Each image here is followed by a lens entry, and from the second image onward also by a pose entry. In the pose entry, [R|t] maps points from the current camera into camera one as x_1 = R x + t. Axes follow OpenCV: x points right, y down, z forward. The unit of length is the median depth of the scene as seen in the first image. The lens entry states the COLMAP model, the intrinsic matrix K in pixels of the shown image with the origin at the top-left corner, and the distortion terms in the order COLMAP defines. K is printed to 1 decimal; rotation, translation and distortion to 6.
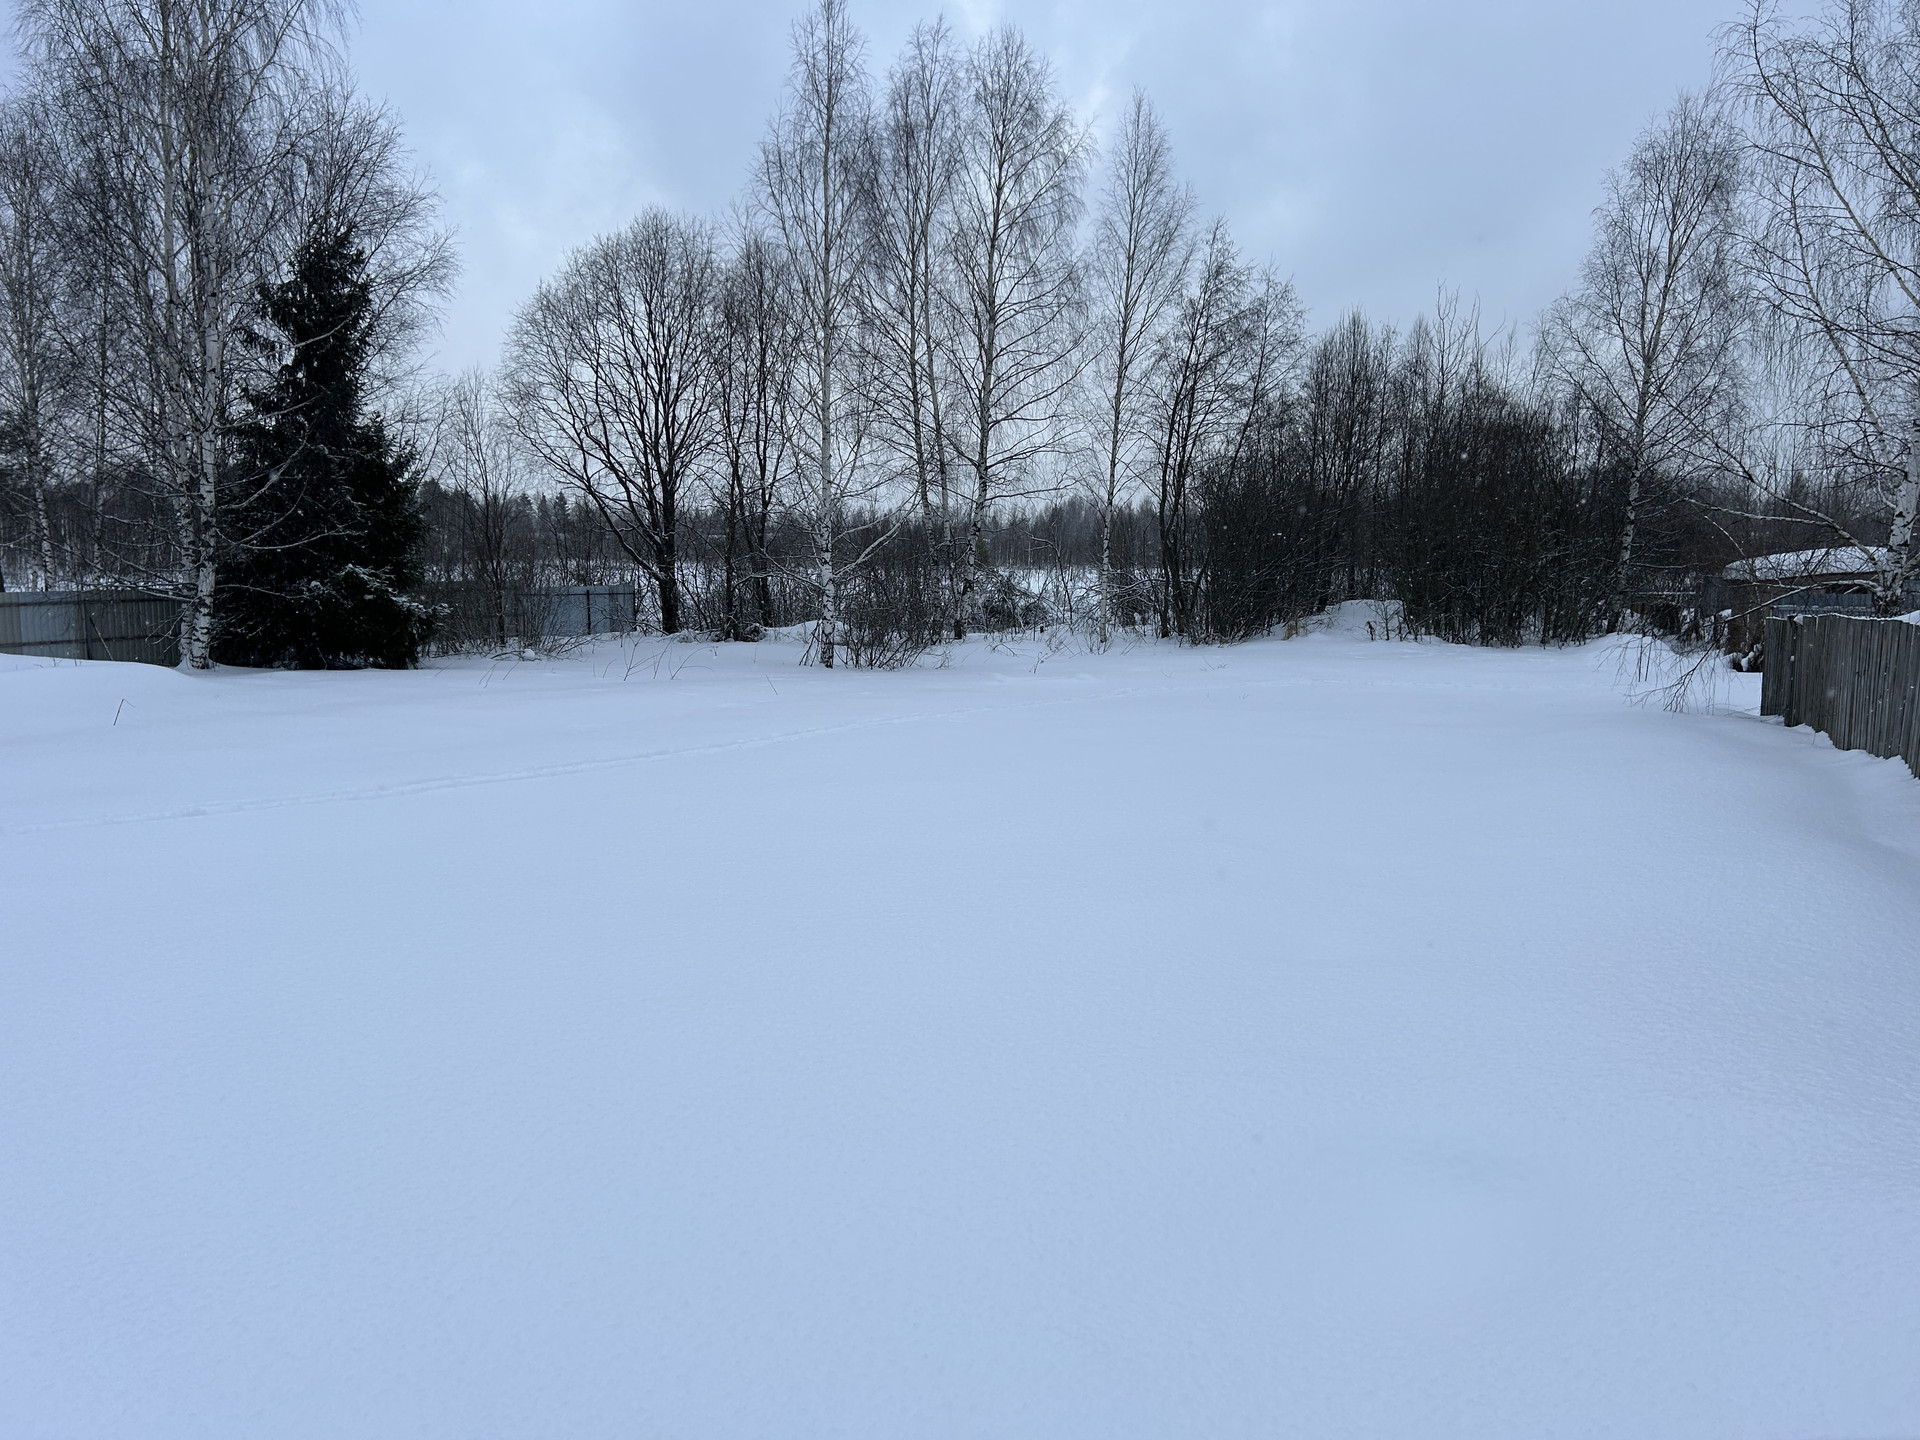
lens RADIAL K [[1436.1, 0, 948.2], [0, 1436.1, 735.8], [0, 0, 1]] dist [0.075702, -0.078198]
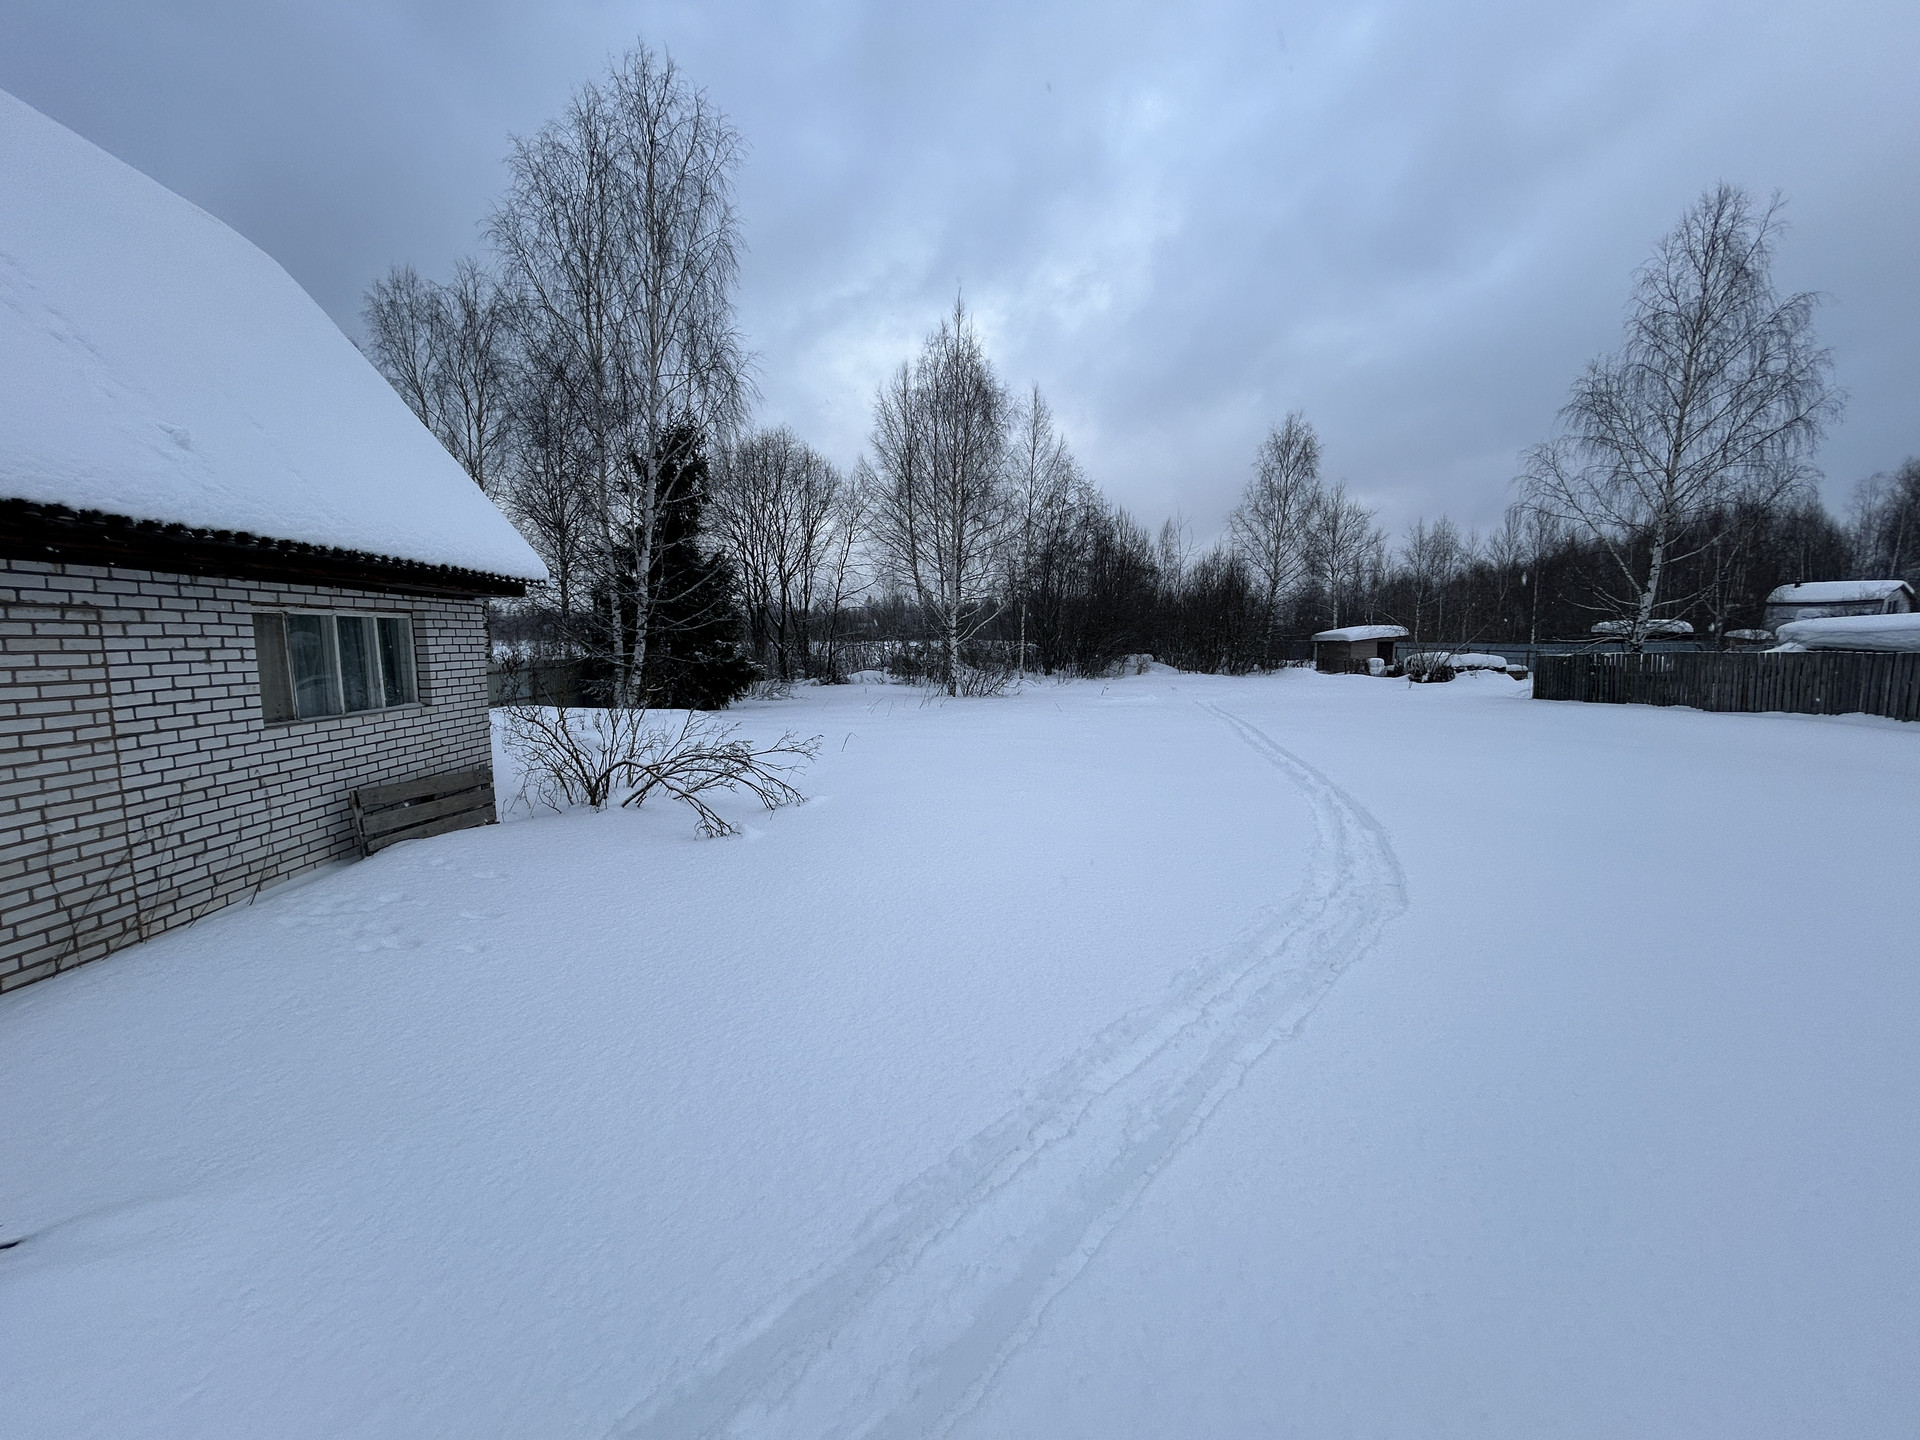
lens RADIAL K [[769.5, 0, 956.5], [0, 769.5, 719.0], [0, 0, 1]] dist [0.000137, -0.000268]
pose [[0.937207, -0.046164, 0.345705, -0.532129], [0.051864, 0.998628, -0.007251, -0.020327], [-0.344896, 0.024725, 0.938315, 0.194785]]
